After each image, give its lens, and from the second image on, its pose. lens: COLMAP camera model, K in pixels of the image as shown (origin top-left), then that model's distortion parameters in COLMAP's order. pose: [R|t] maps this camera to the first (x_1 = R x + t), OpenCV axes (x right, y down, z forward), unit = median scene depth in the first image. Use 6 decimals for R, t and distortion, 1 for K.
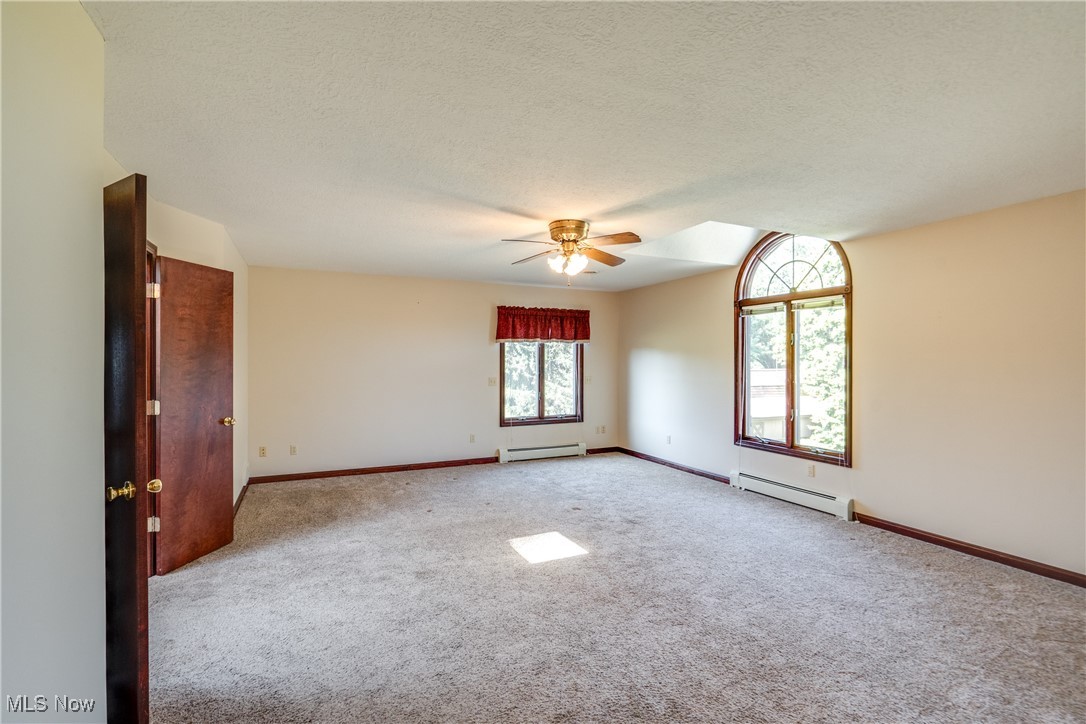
lens RADIAL K [[496.7, 0, 541.7], [0, 496.7, 366.3], [0, 0, 1]] dist [-0.002248, -0.000198]
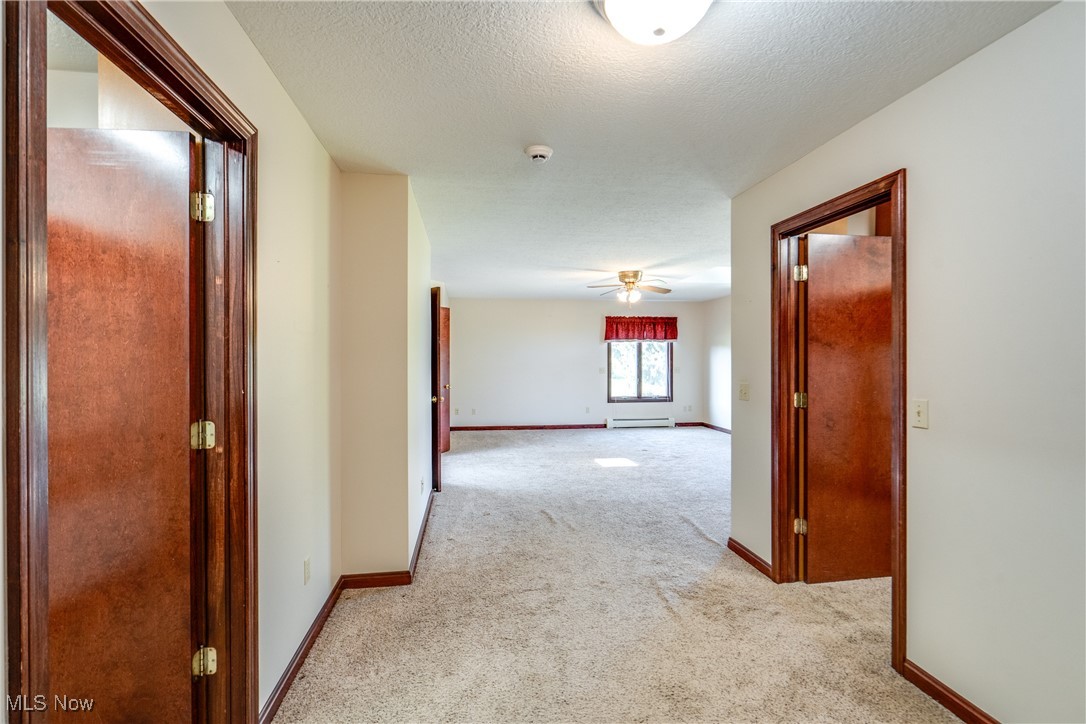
lens RADIAL K [[496.7, 0, 541.7], [0, 496.7, 366.3], [0, 0, 1]] dist [-0.002248, -0.000198]
pose [[0.956515, 0.002731, -0.291669, 0.144475], [-0.001429, 0.999988, 0.004679, 0.012929], [0.291679, -0.004059, 0.956508, -0.386316]]
